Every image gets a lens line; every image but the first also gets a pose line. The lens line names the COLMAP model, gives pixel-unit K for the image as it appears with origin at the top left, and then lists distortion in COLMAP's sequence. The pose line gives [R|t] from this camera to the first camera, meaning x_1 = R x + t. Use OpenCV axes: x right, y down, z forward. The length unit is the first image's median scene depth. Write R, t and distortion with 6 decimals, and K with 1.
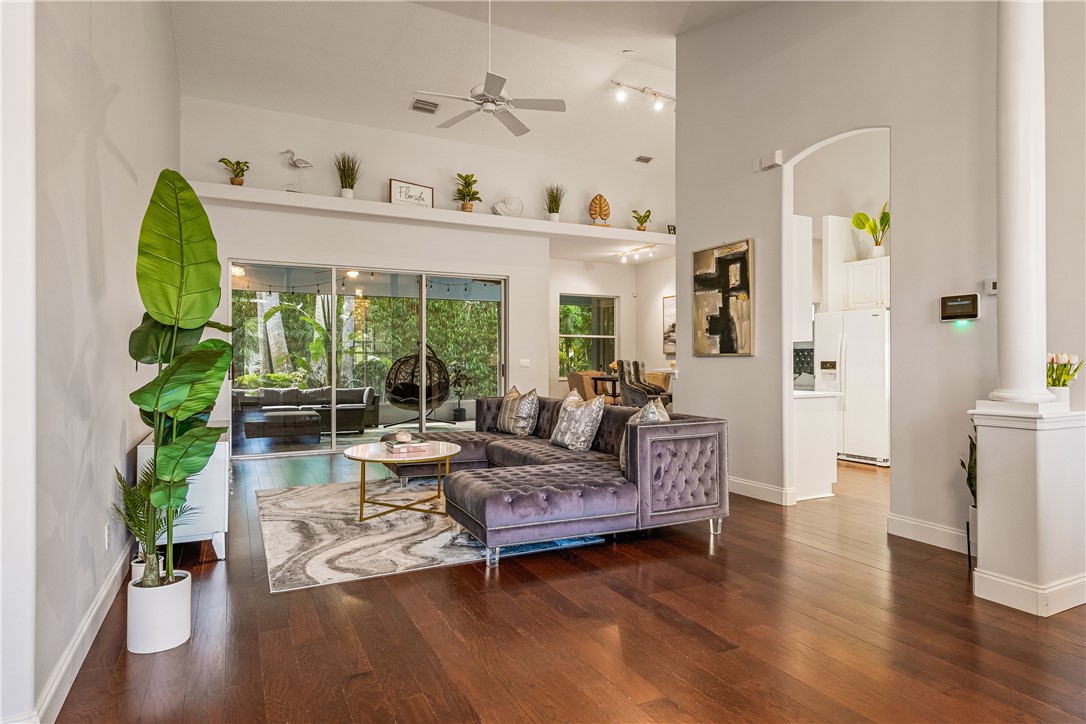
lens RADIAL K [[622.5, 0, 541.9], [0, 622.5, 357.0], [0, 0, 1]] dist [0.002682, -0.000581]
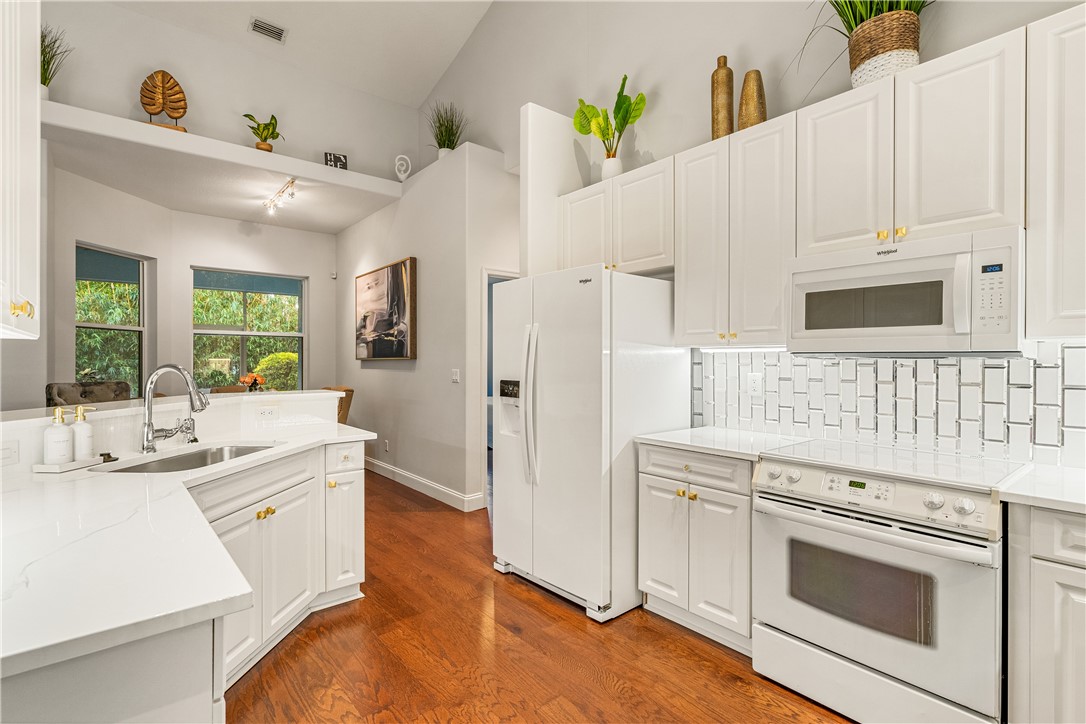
lens RADIAL K [[505.5, 0, 541.2], [0, 505.5, 362.0], [0, 0, 1]] dist [-0.002133, 0.001899]
pose [[0.972404, 0.000964, 0.233299, 0.492689], [-0.002391, 0.999980, 0.005833, -0.011419], [-0.233289, -0.006230, 0.972387, 0.769326]]
